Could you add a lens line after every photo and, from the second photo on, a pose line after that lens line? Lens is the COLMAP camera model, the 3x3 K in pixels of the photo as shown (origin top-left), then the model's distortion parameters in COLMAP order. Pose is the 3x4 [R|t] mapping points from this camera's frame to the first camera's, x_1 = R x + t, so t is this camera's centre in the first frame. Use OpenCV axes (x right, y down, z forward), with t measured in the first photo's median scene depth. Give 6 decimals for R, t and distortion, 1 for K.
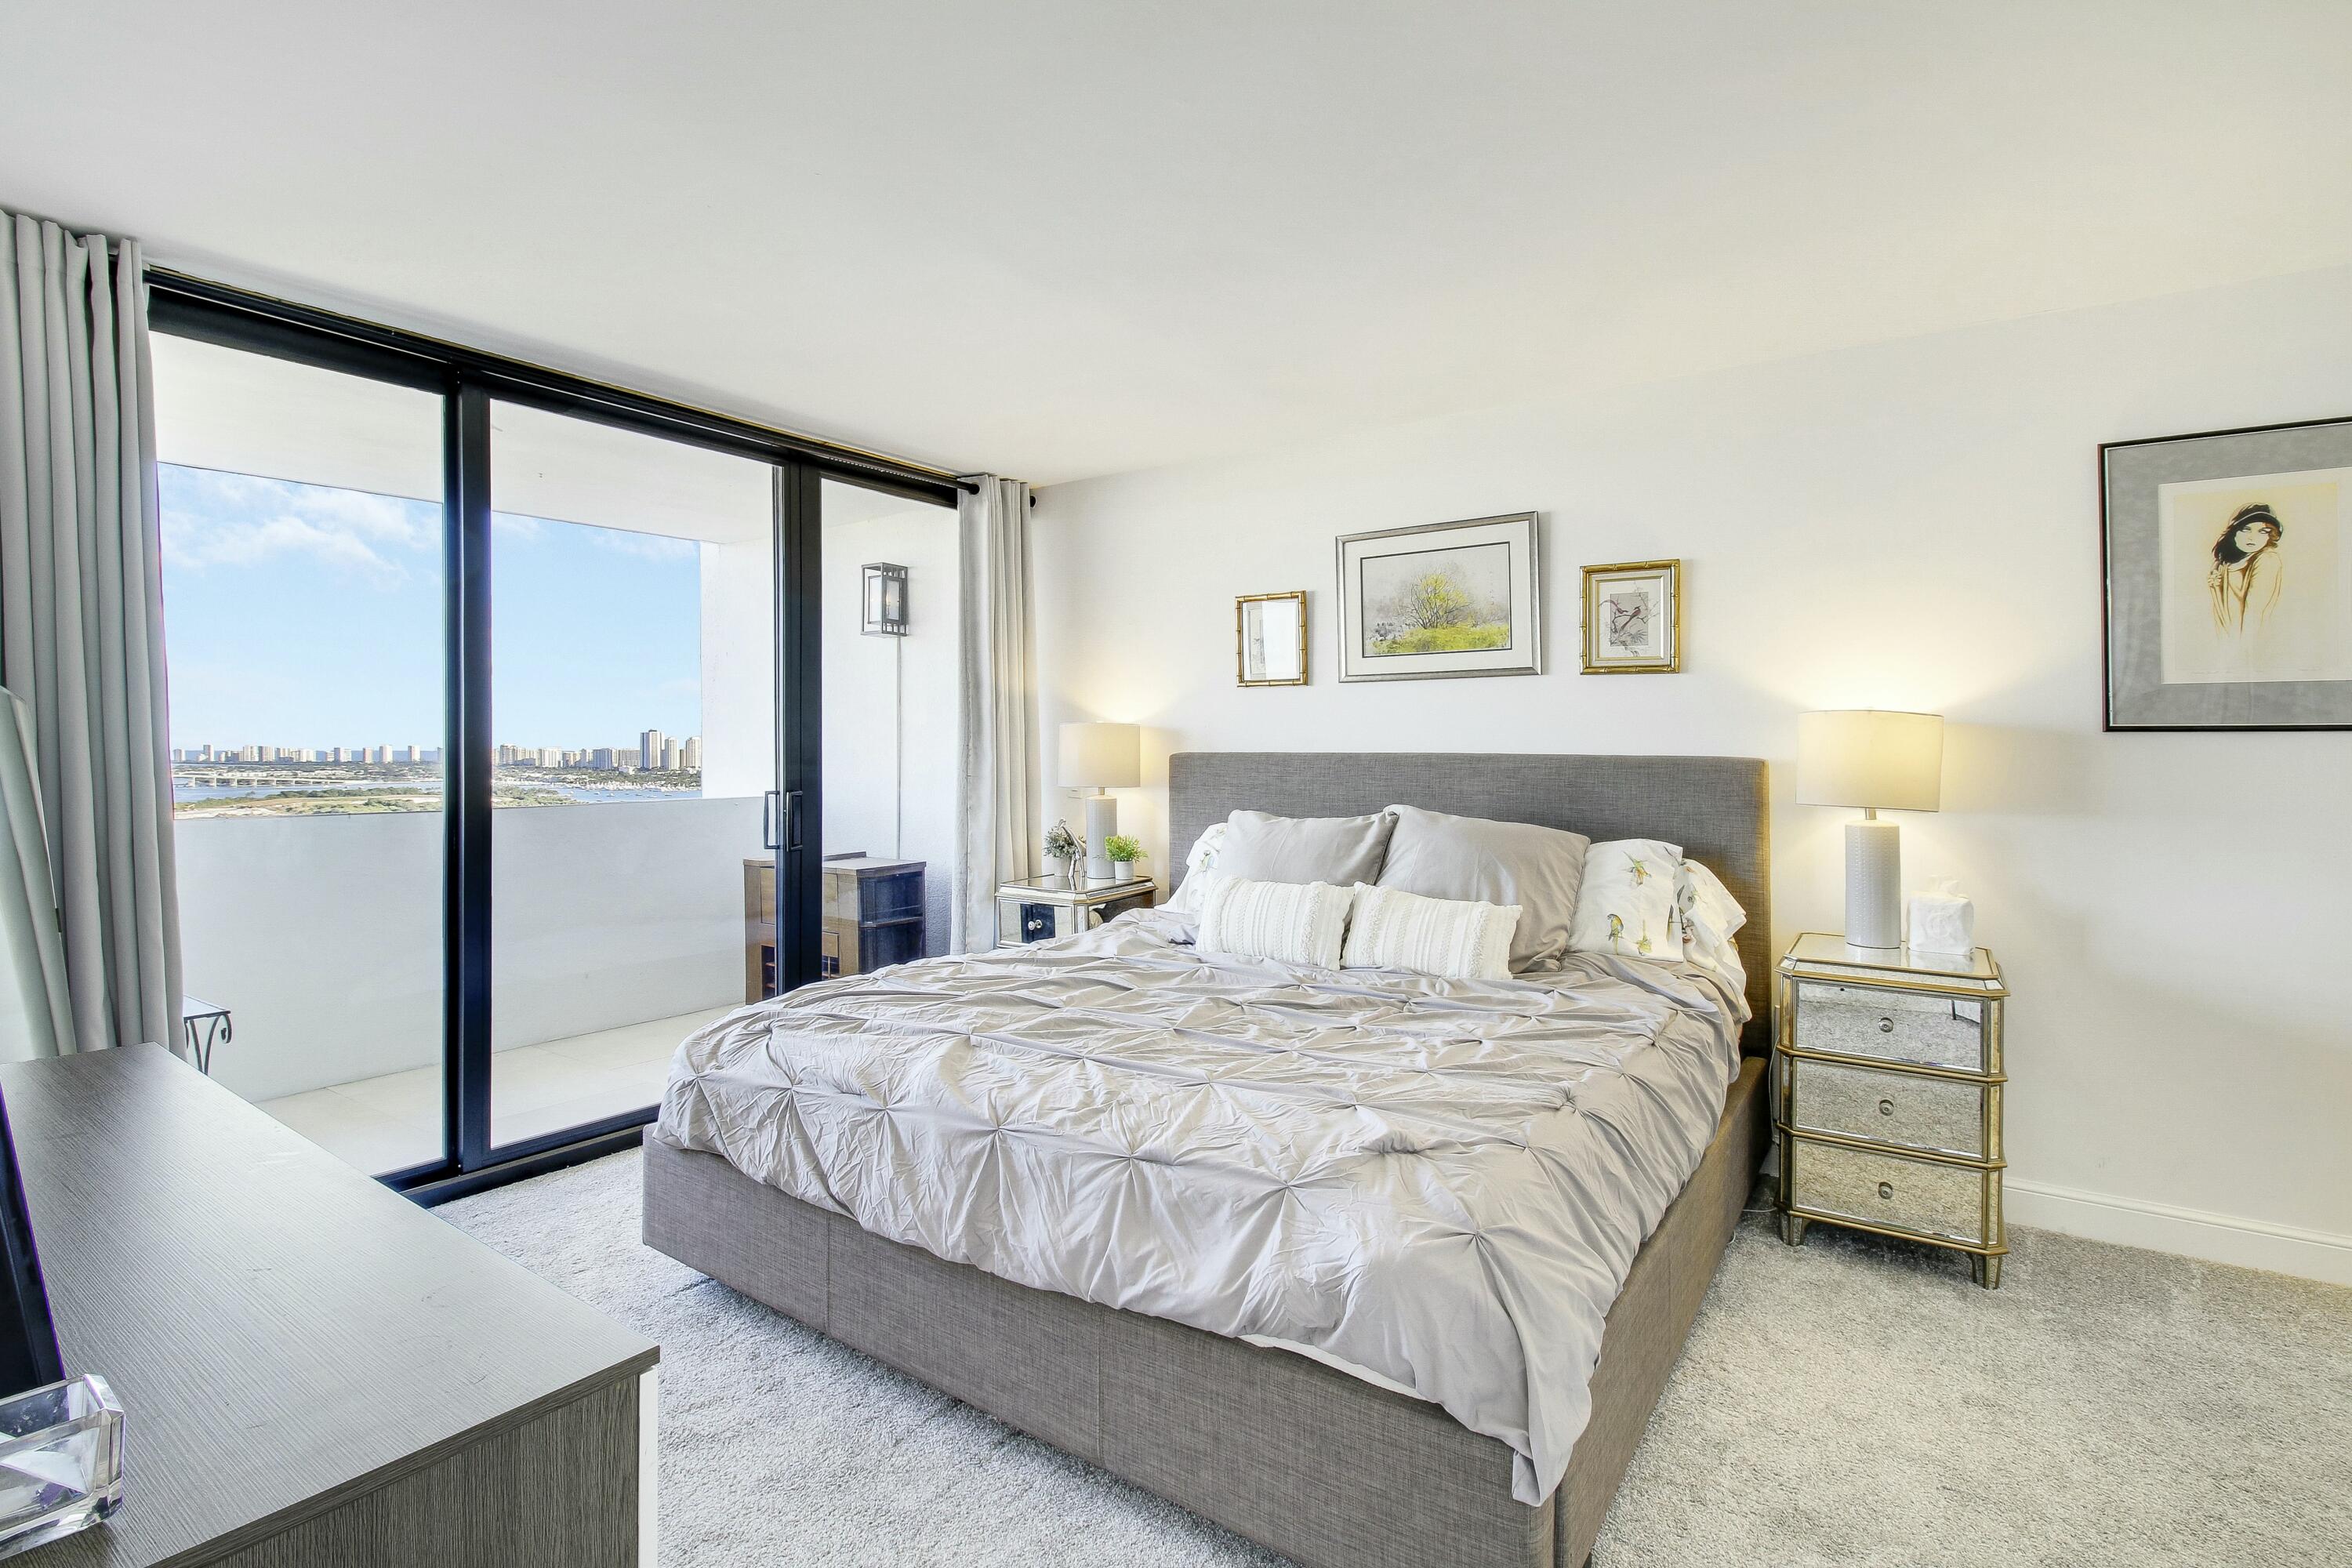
lens RADIAL K [[1103.9, 0, 1193.4], [0, 1103.9, 724.0], [0, 0, 1]] dist [-0.007762, -0.007346]
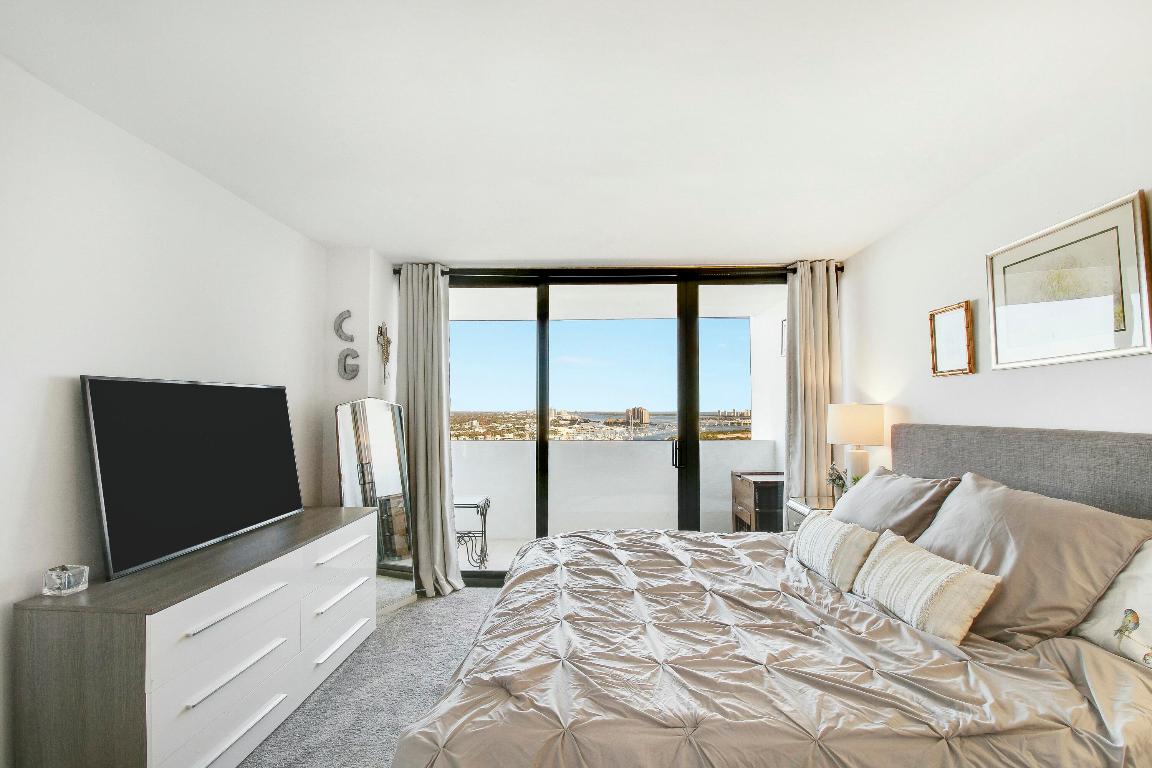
lens RADIAL K [[540.7, 0, 591.3], [0, 540.7, 385.5], [0, 0, 1]] dist [-0.007762, -0.007346]
pose [[0.542391, -0.035229, -0.839387, 0.380857], [0.012681, 0.999350, -0.033748, -0.005377], [0.840031, 0.007660, 0.542485, 0.288727]]
